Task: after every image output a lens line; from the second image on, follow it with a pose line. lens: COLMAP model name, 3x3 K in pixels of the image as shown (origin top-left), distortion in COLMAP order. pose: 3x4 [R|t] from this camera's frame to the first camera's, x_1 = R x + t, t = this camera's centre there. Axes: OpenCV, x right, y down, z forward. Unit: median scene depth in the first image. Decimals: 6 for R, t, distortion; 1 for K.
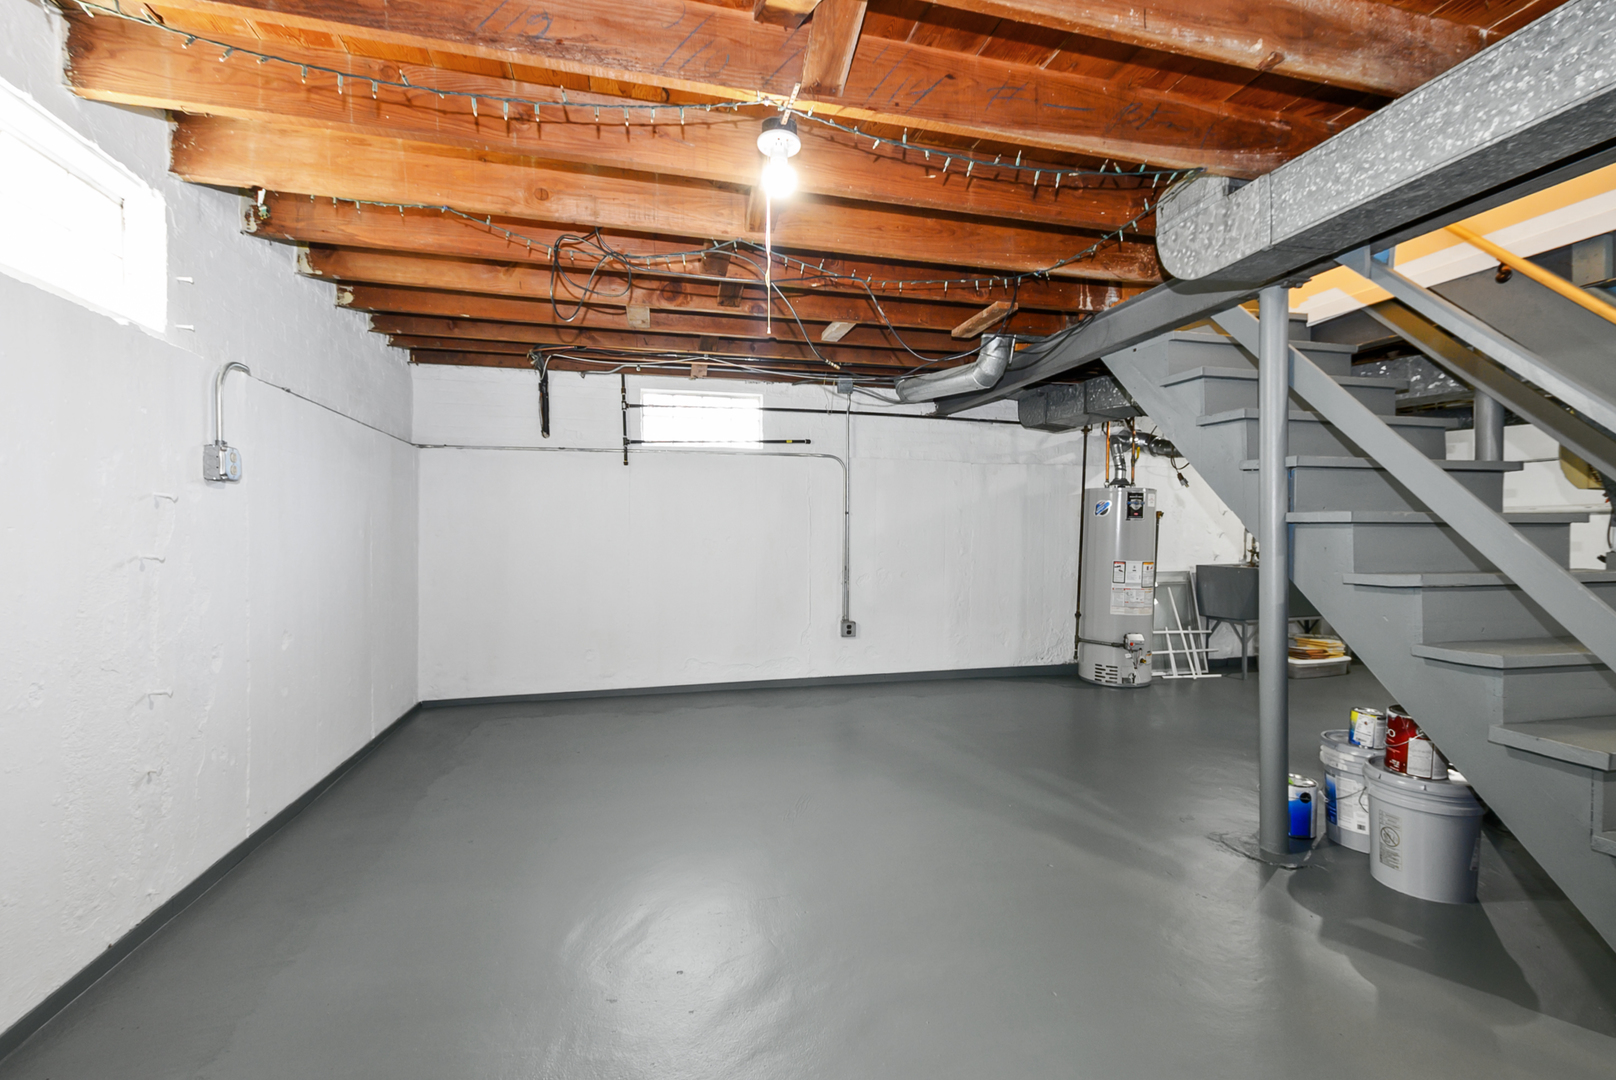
lens RADIAL K [[708.6, 0, 810.5], [0, 708.6, 546.1], [0, 0, 1]] dist [0.001091, -0.000016]
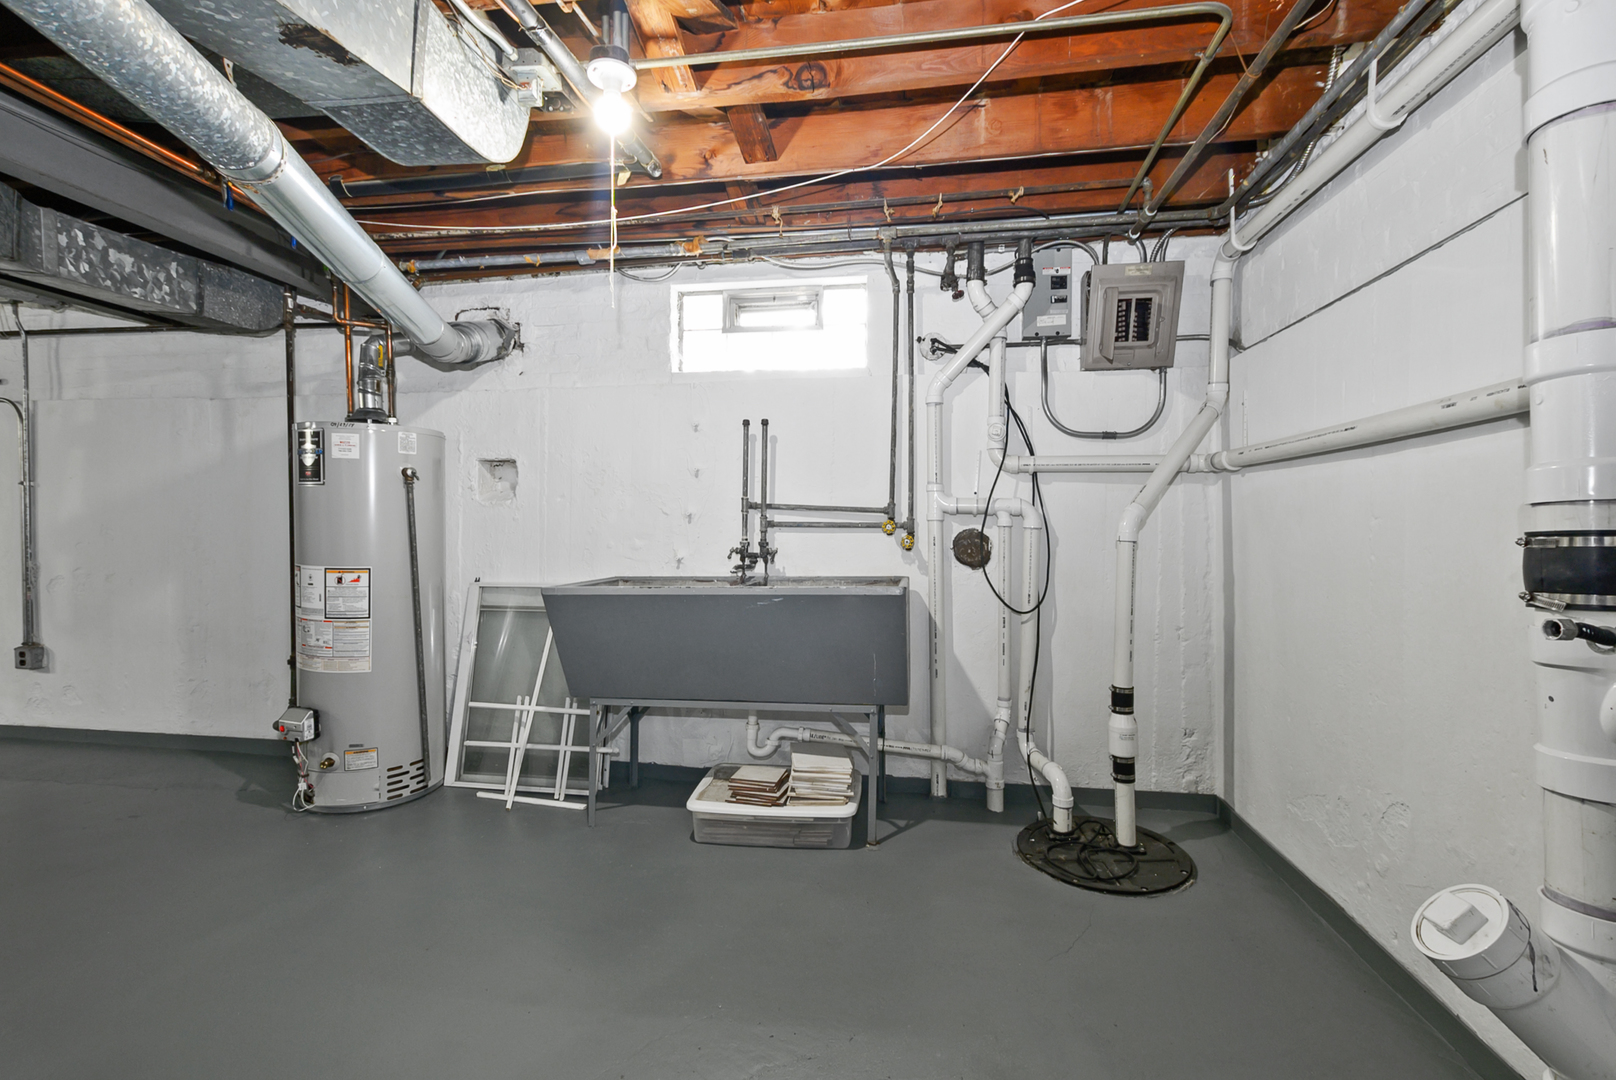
lens RADIAL K [[674.4, 0, 808.0], [0, 674.4, 540.0], [0, 0, 1]] dist [0.000159, -0.000005]
pose [[0.919430, 0.008004, -0.393171, 0.933668], [-0.007615, 0.999968, 0.002550, -0.001204], [0.393179, 0.000650, 0.919462, 0.667419]]
